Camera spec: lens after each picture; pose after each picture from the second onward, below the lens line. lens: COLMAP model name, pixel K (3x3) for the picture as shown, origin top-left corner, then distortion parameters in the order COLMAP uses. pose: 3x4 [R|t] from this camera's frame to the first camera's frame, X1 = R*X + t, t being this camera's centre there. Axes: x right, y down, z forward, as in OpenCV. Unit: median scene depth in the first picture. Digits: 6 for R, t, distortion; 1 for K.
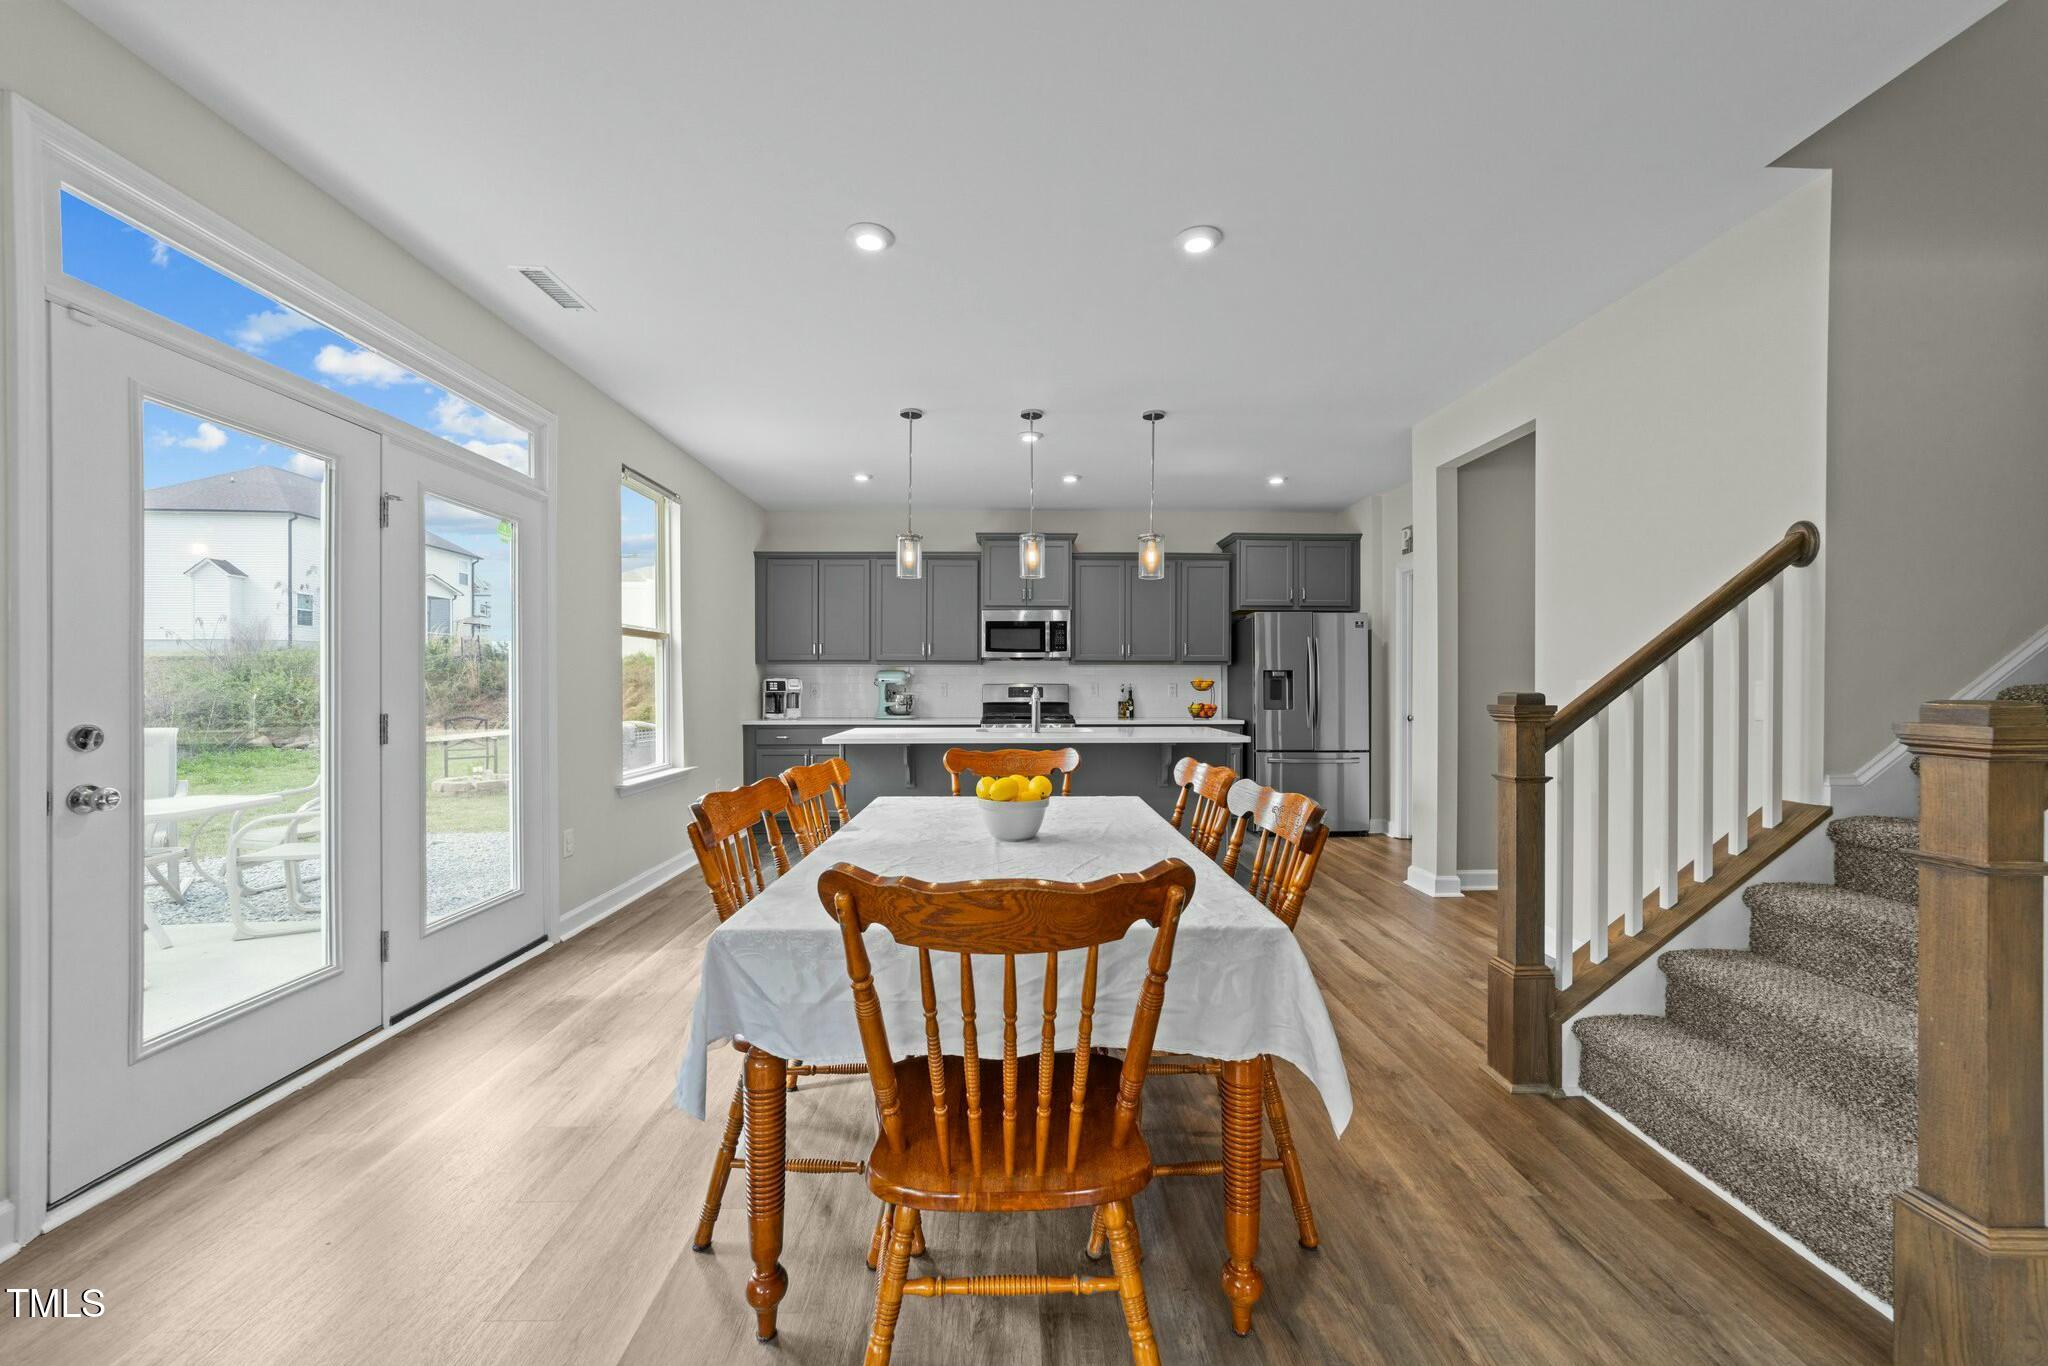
lens RADIAL K [[781.4, 0, 1025.8], [0, 781.4, 683.9], [0, 0, 1]] dist [-0.002243, 0.000042]
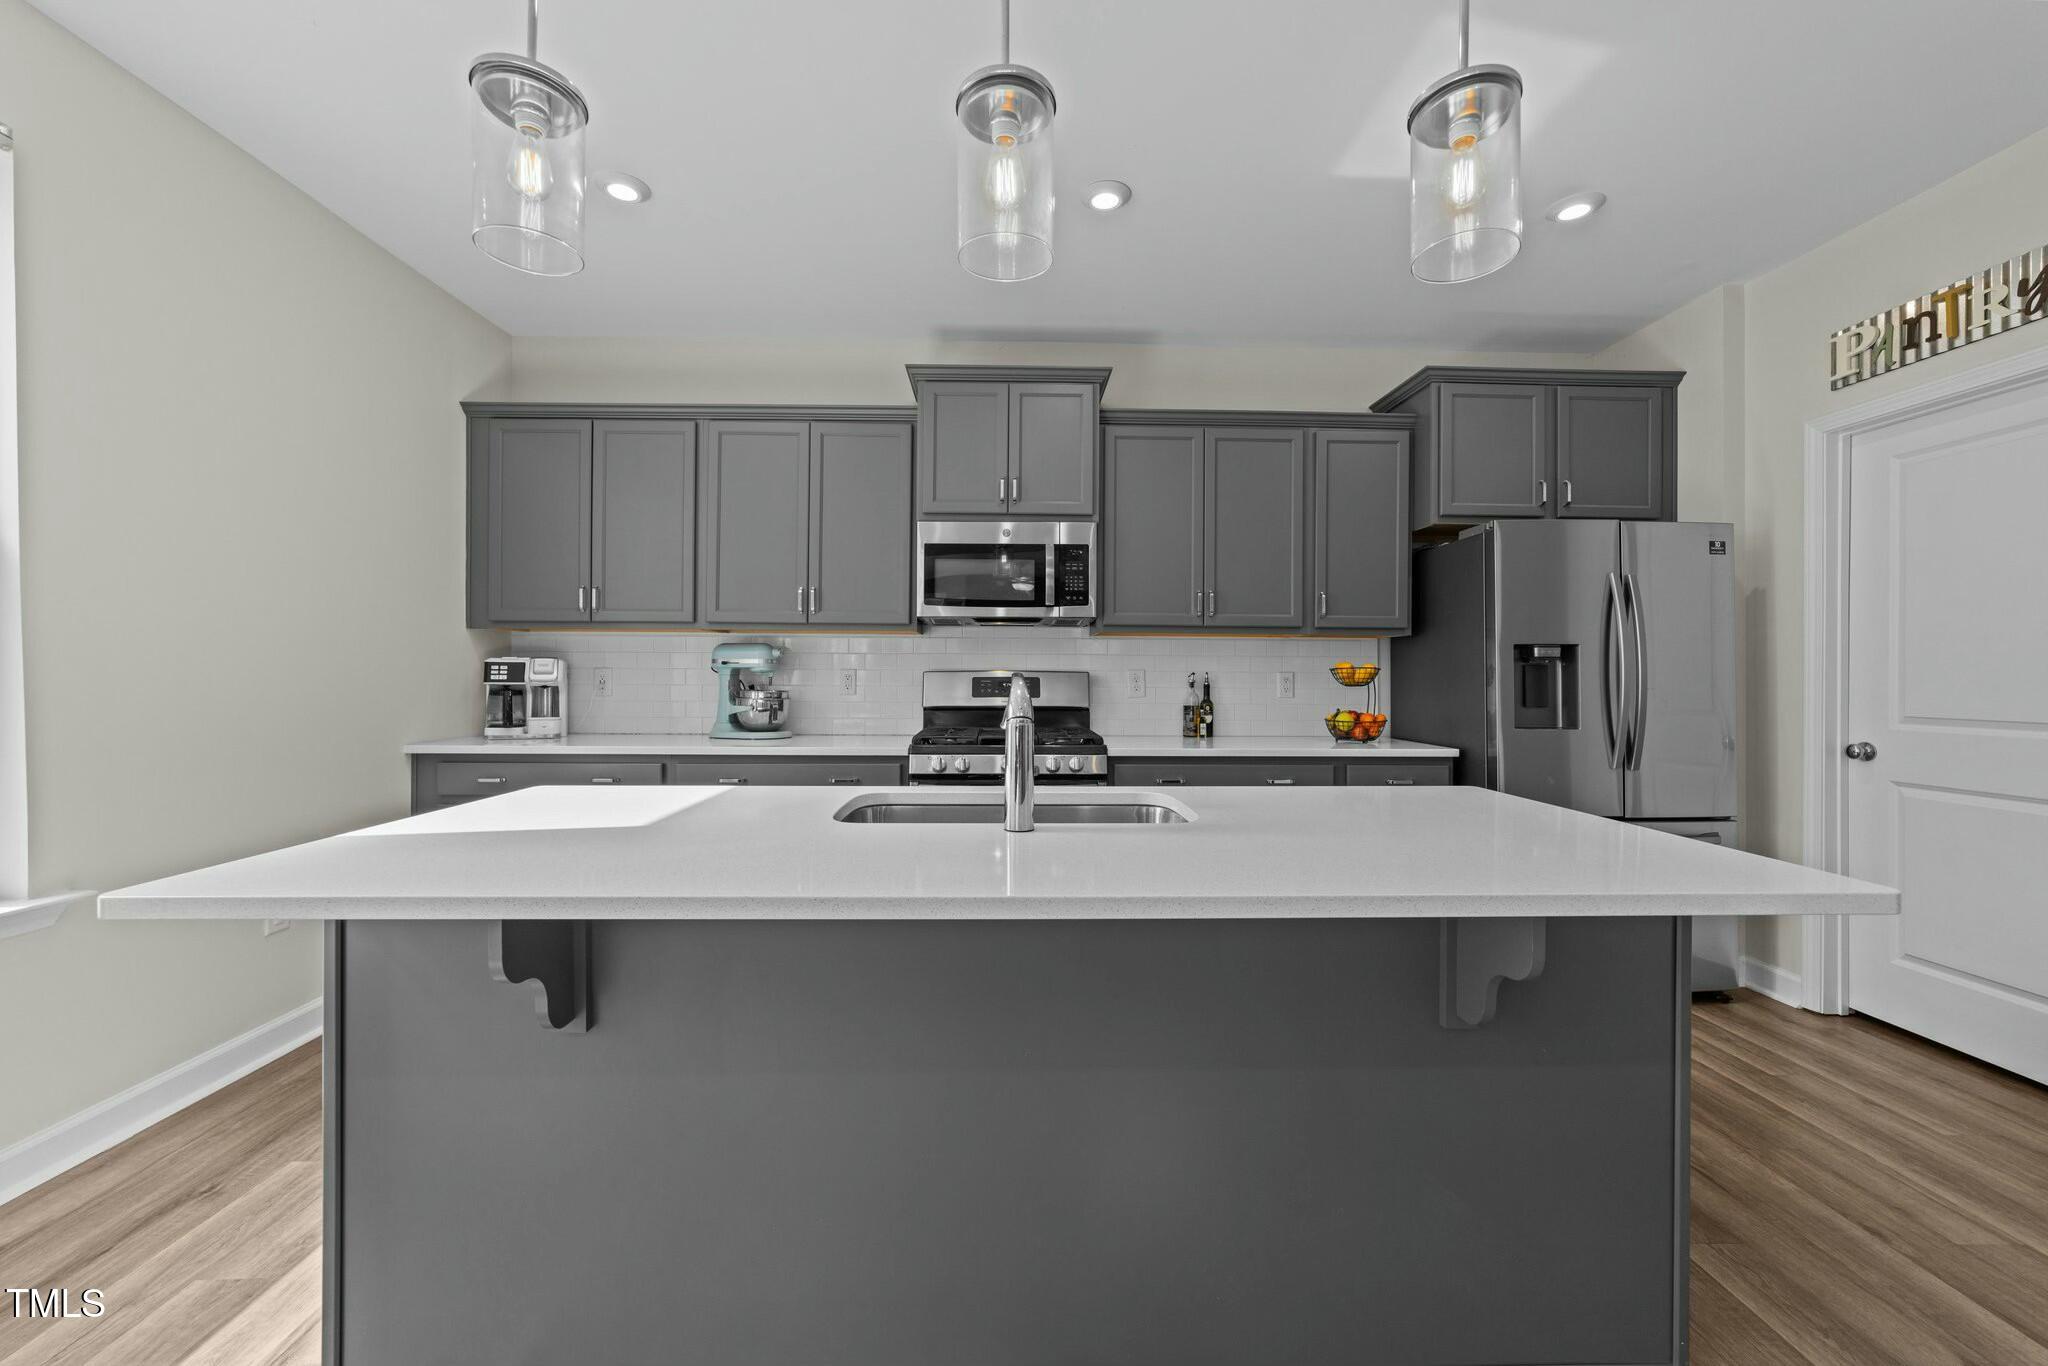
lens RADIAL K [[781.4, 0, 1023.2], [0, 781.4, 673.0], [0, 0, 1]] dist [-0.002243, 0.000042]
pose [[0.999958, 0.006011, 0.006931, 0.007887], [-0.005985, 0.999975, -0.003855, 0.003273], [-0.006954, 0.003814, 0.999969, 0.496861]]
